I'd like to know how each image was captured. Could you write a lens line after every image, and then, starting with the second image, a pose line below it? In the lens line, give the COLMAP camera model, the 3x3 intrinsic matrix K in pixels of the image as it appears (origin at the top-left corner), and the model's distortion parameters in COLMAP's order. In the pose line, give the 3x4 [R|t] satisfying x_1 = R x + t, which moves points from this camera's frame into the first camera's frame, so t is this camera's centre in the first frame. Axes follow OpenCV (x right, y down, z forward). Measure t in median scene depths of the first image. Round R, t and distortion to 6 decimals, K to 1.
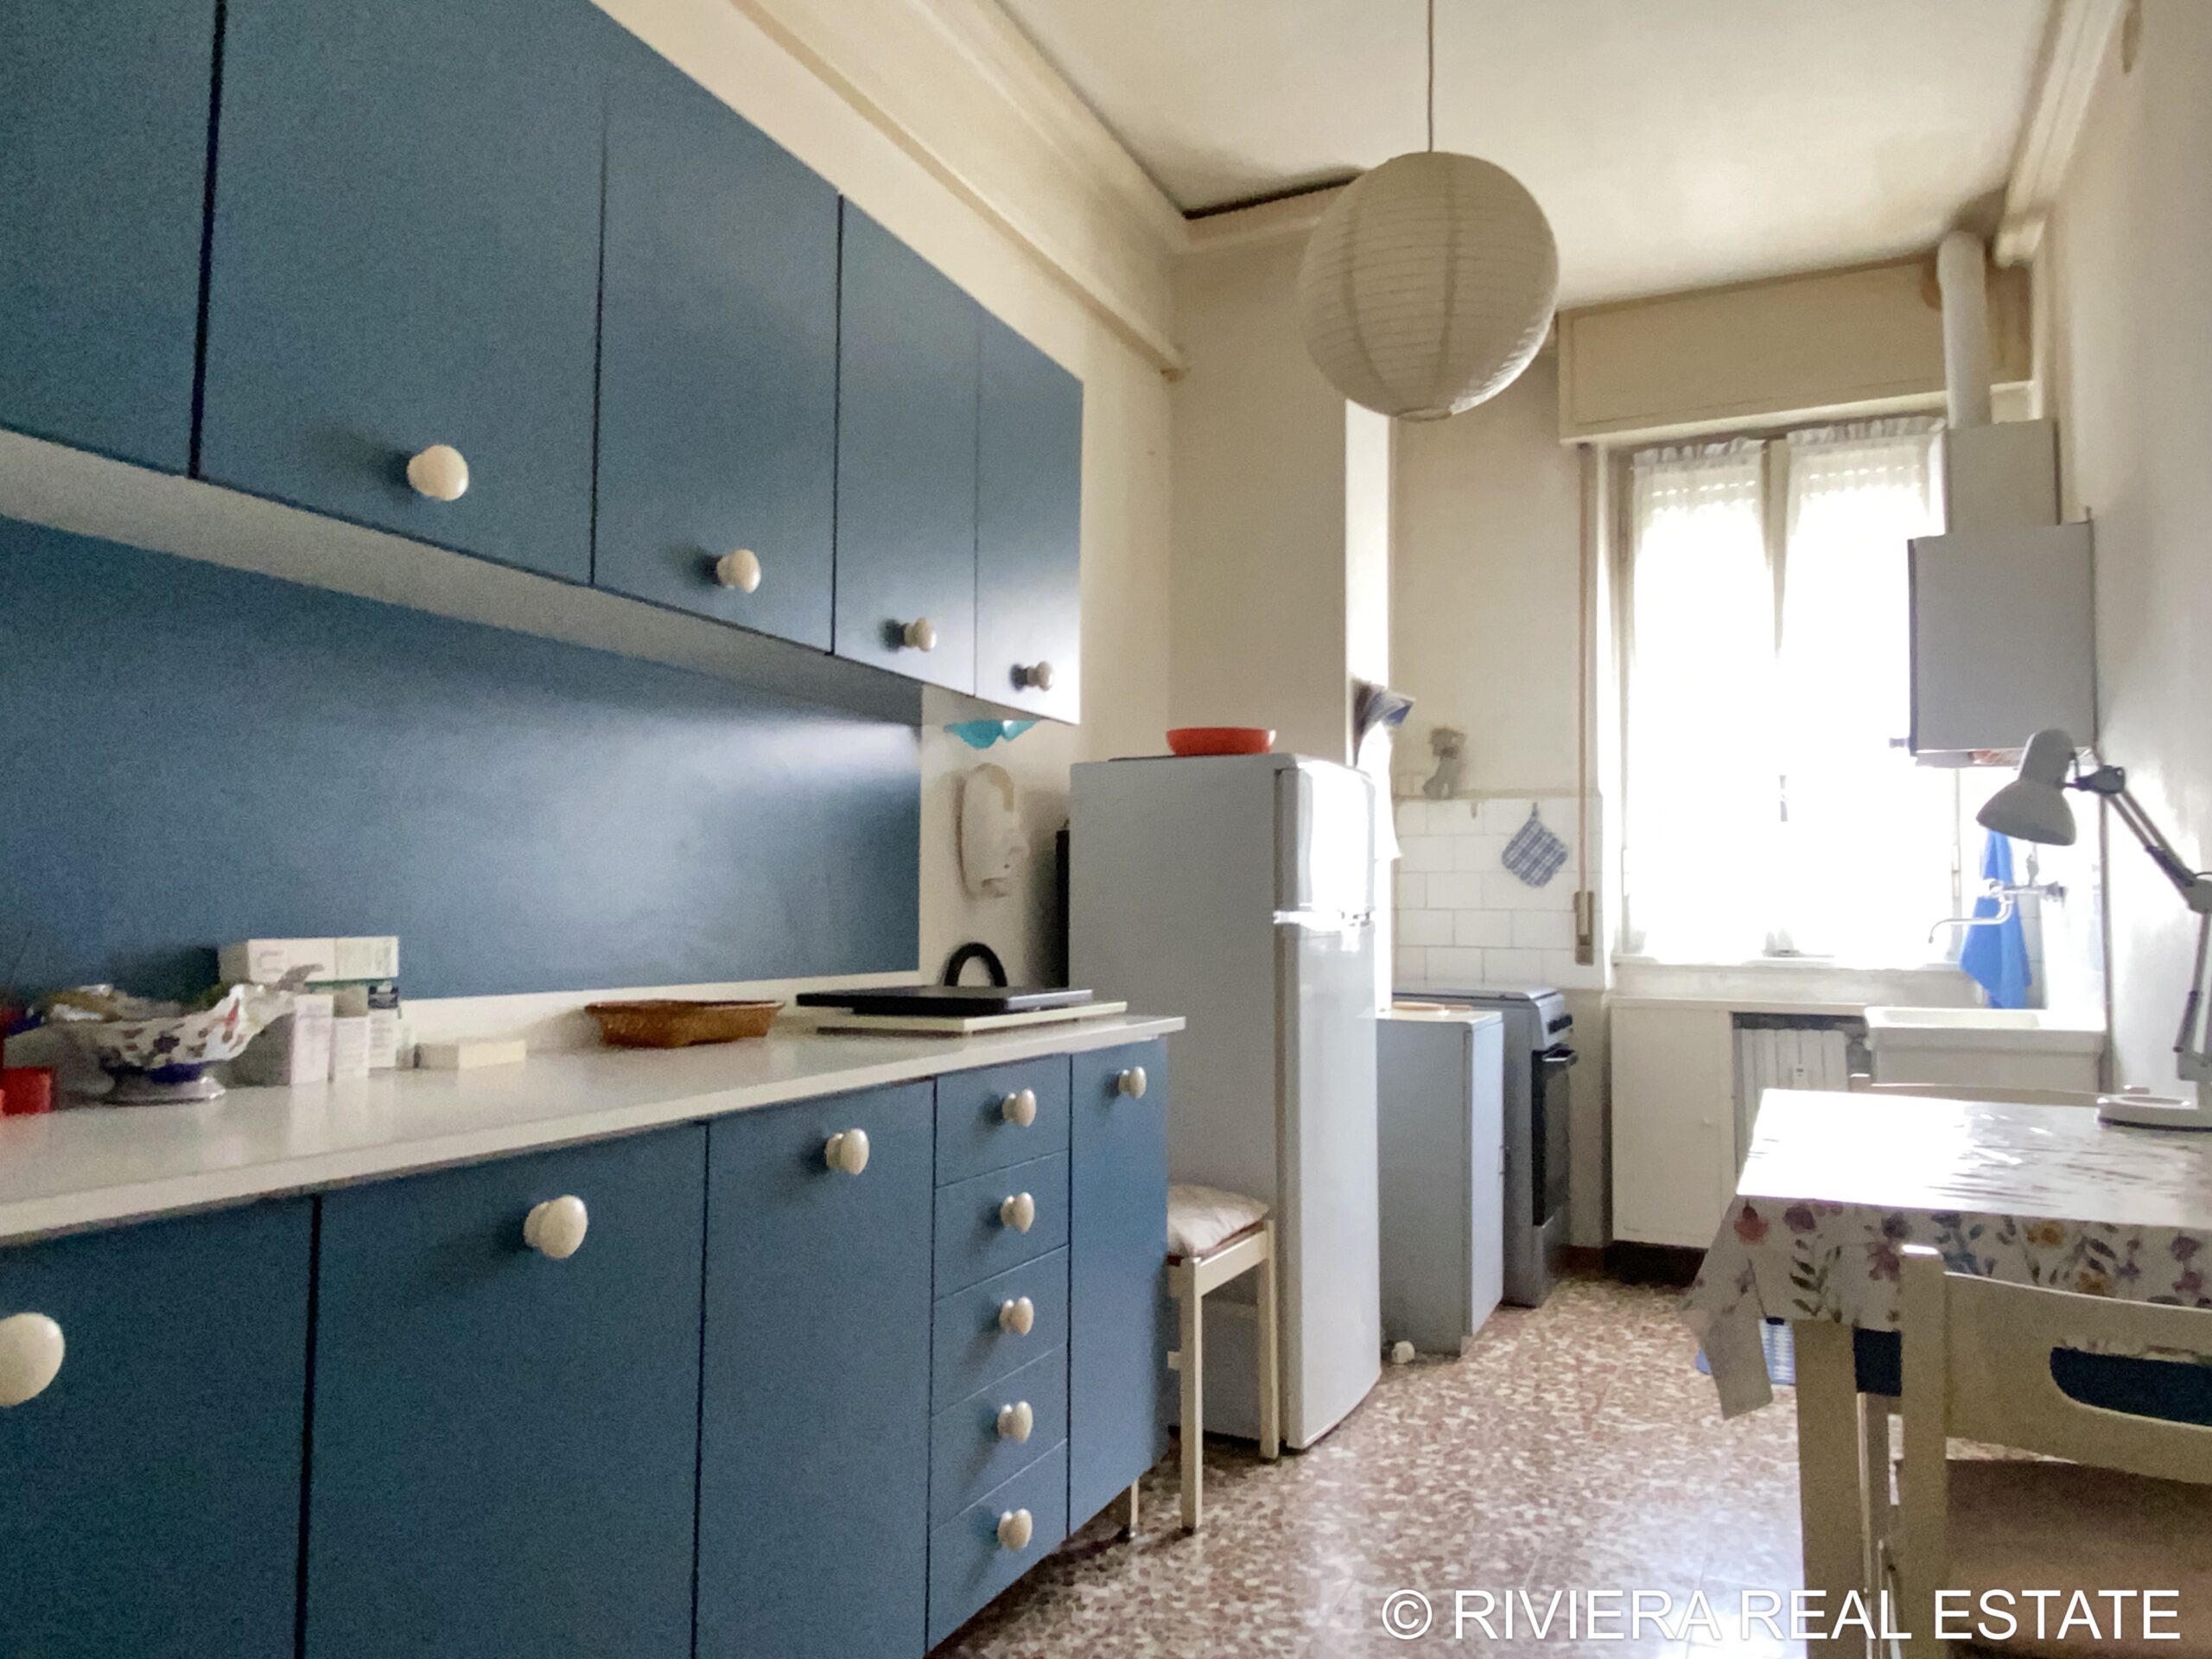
lens RADIAL K [[1490.4, 0, 1106.0], [0, 1490.4, 829.5], [0, 0, 1]] dist [0.077143, -0.103929]
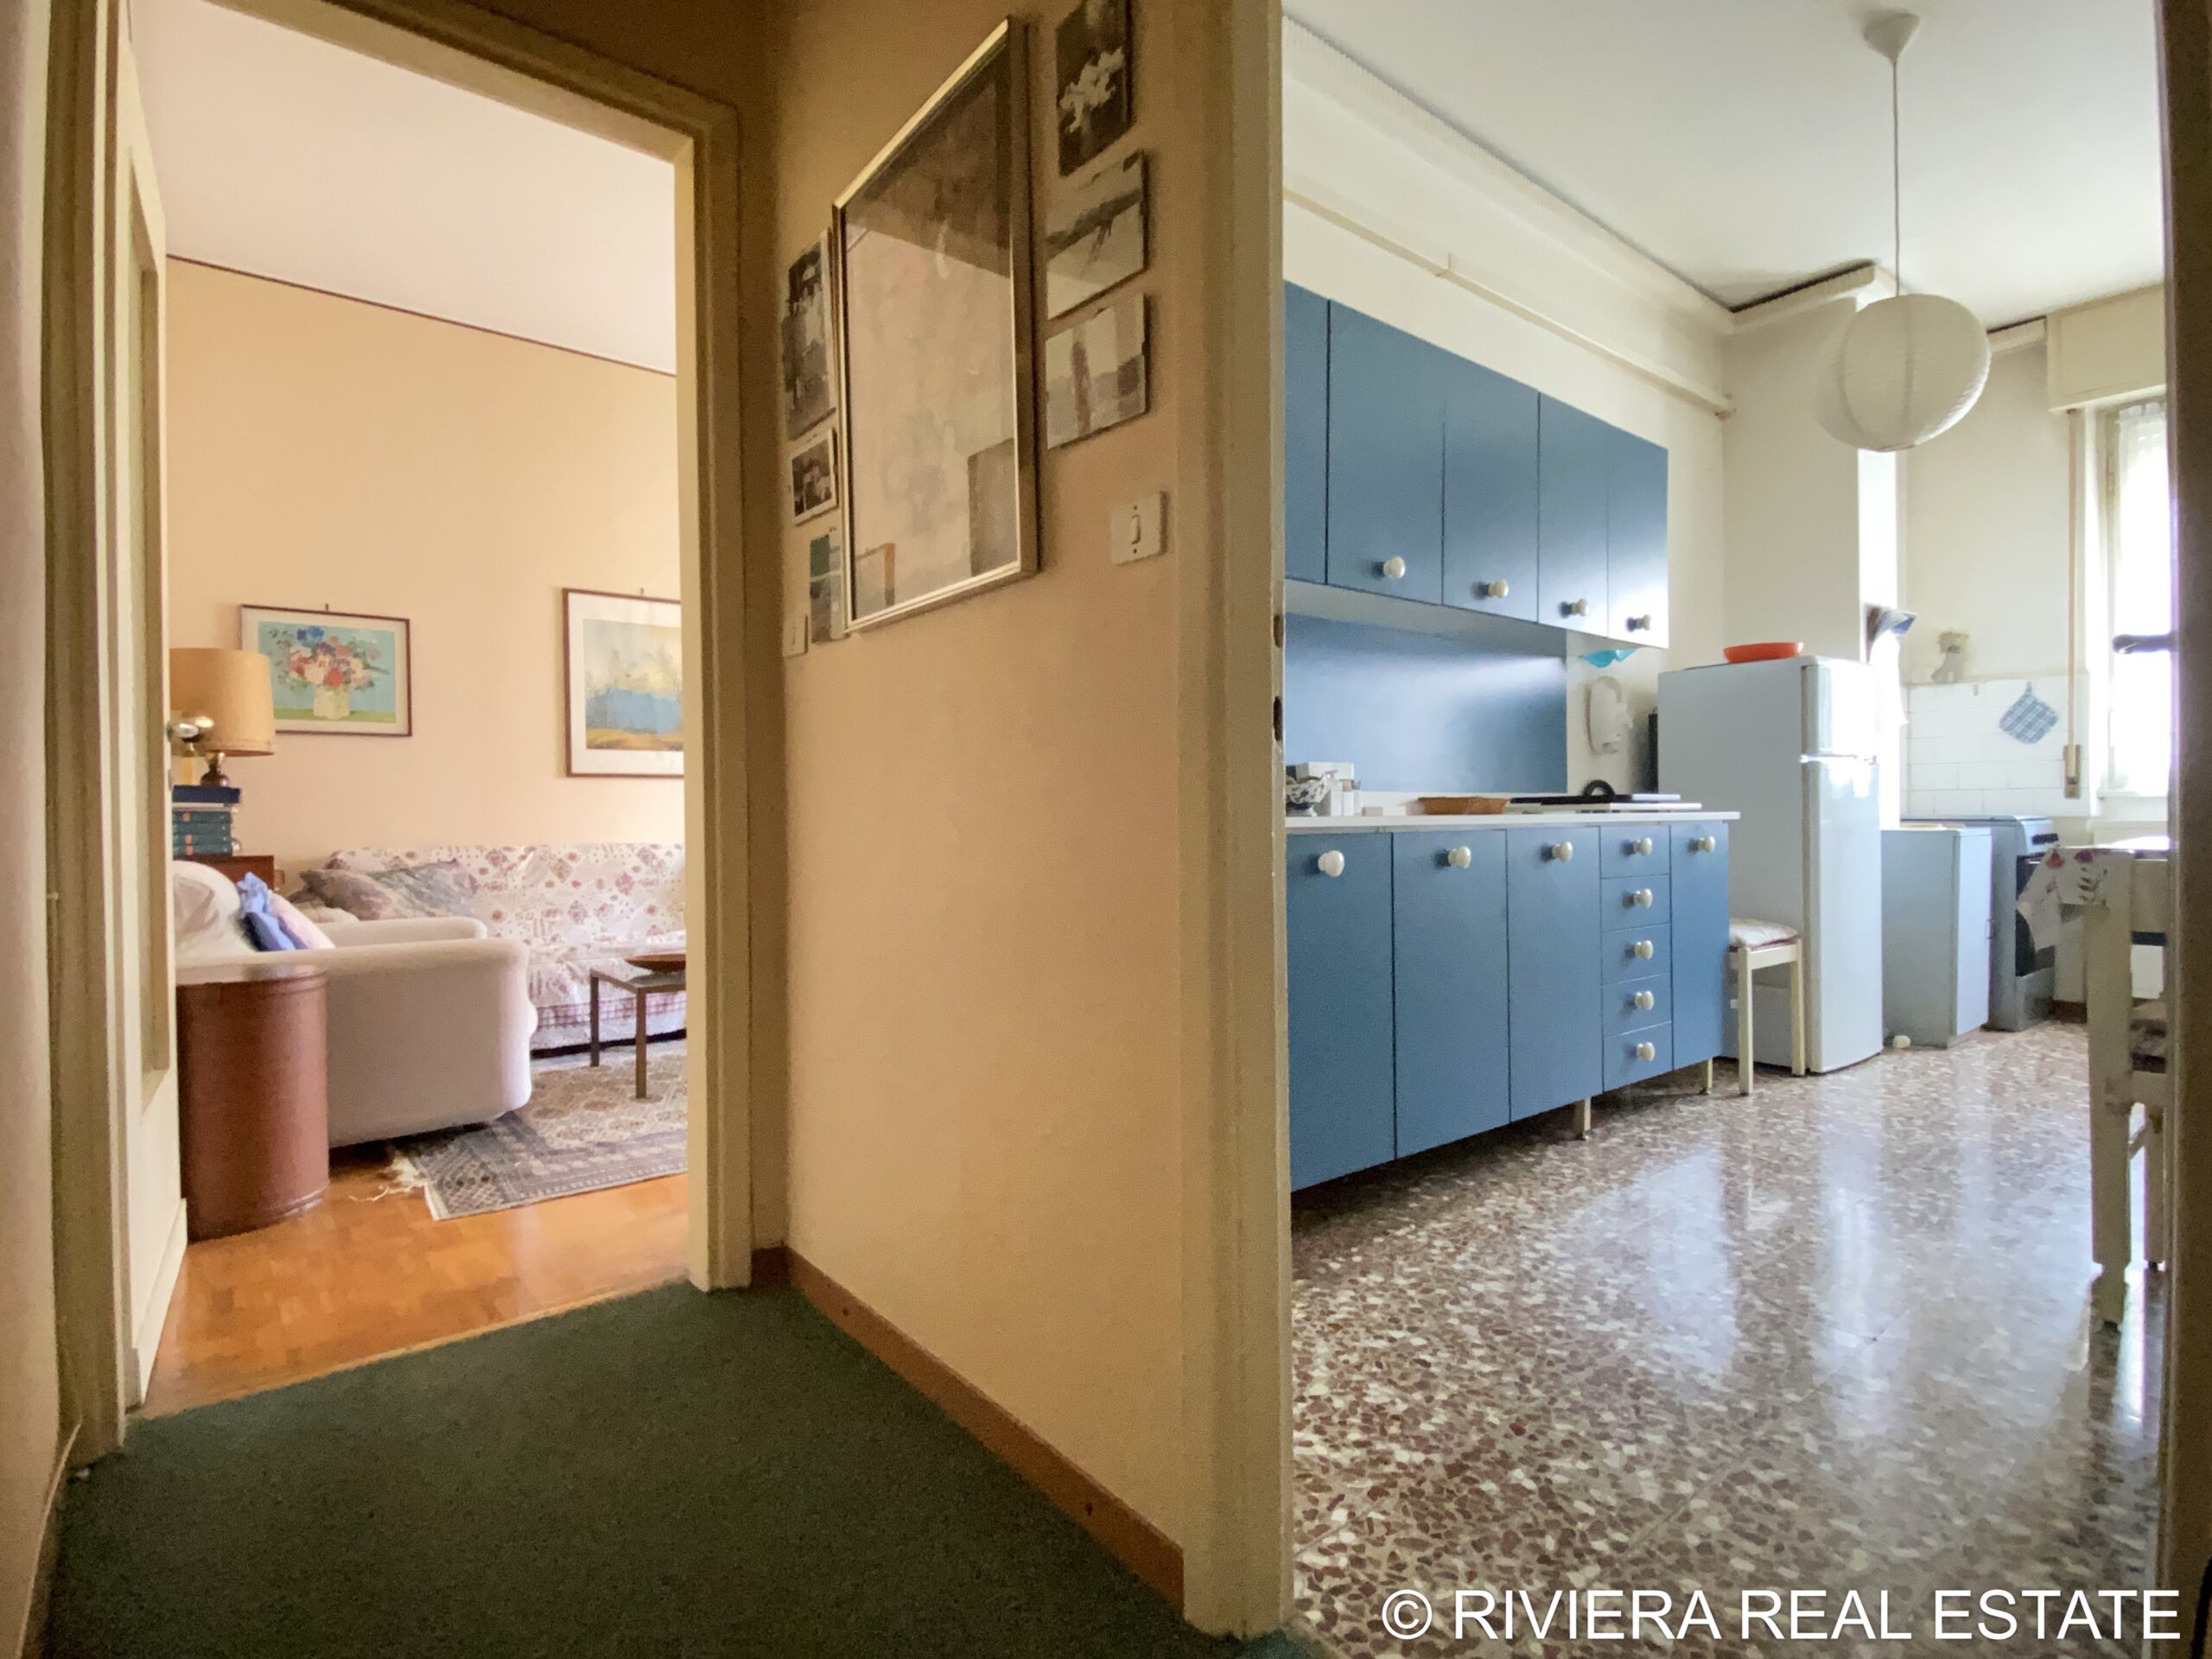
lens RADIAL K [[1099.1, 0, 1110.1], [0, 1099.1, 824.9], [0, 0, 1]] dist [0.026490, -0.030553]
pose [[0.895955, -0.012617, -0.443966, -0.028416], [0.041250, 0.997640, 0.054894, 0.034682], [0.442226, -0.067497, 0.894361, -0.418844]]
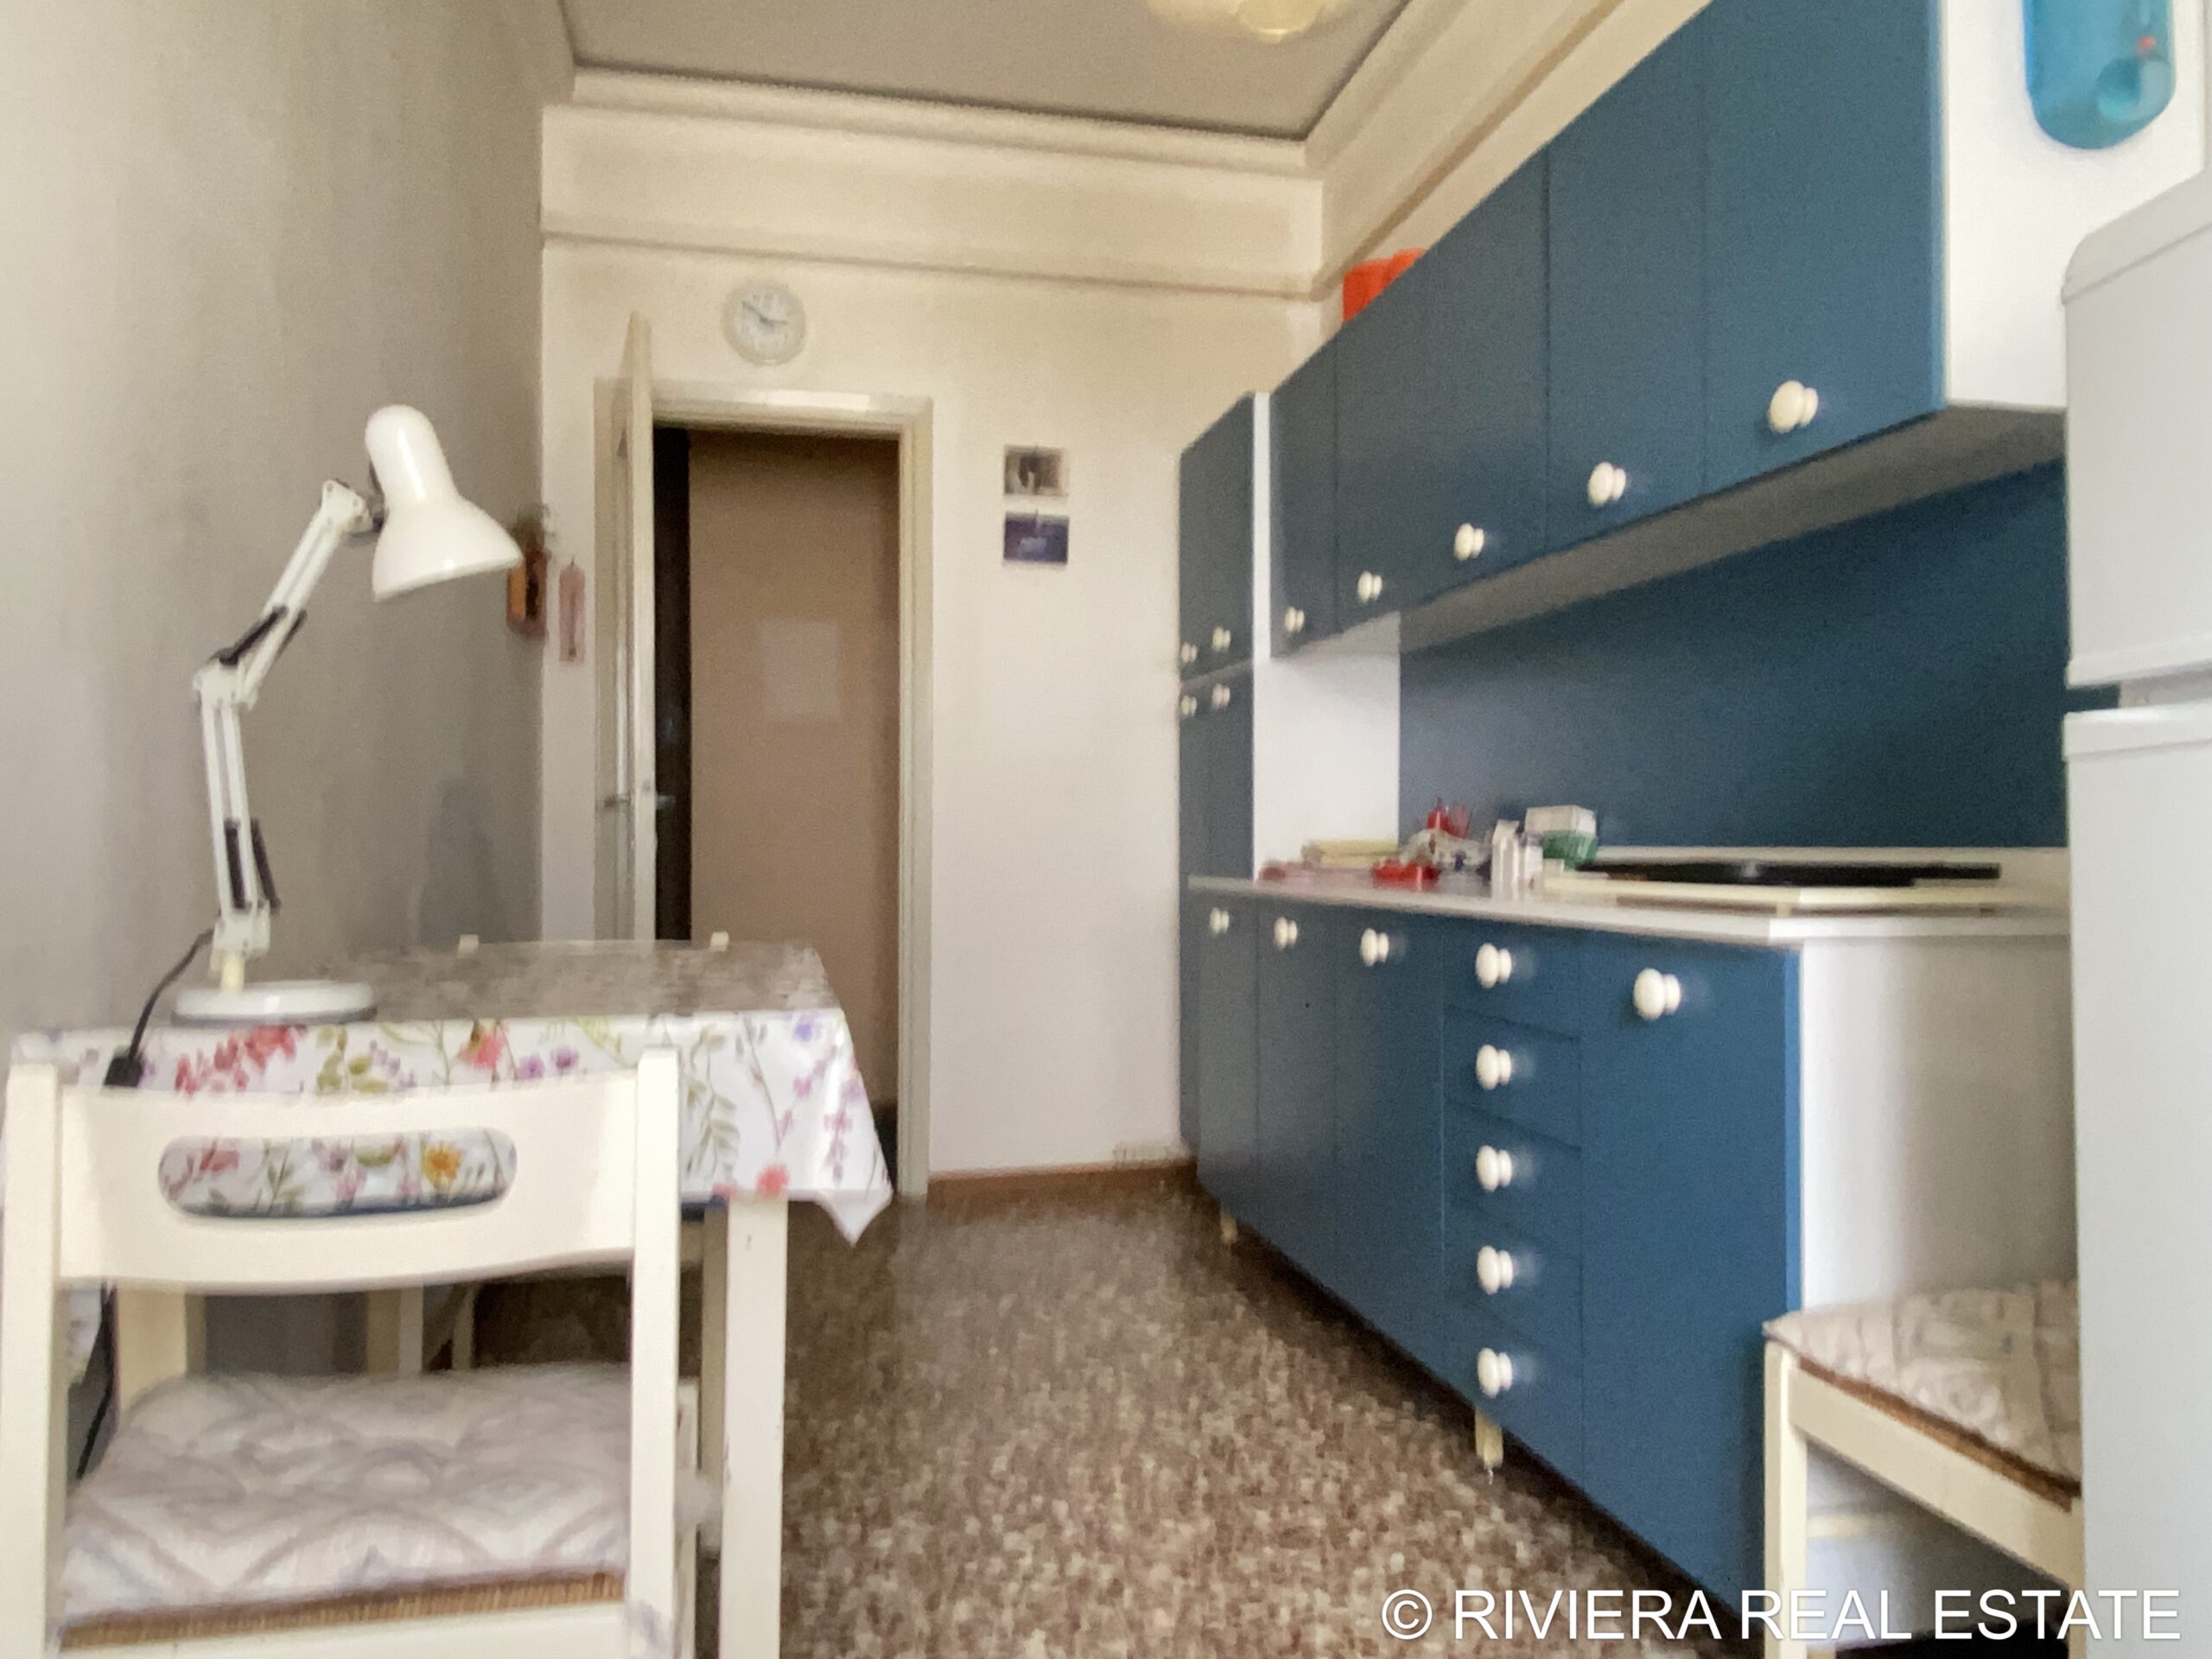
lens RADIAL K [[1490.4, 0, 1106.0], [0, 1490.4, 829.5], [0, 0, 1]] dist [0.077143, -0.103929]
pose [[-0.793911, -0.016775, -0.607802, 0.528282], [0.025798, 0.997790, -0.061236, 0.103590], [0.607486, -0.064296, -0.791724, 1.136366]]
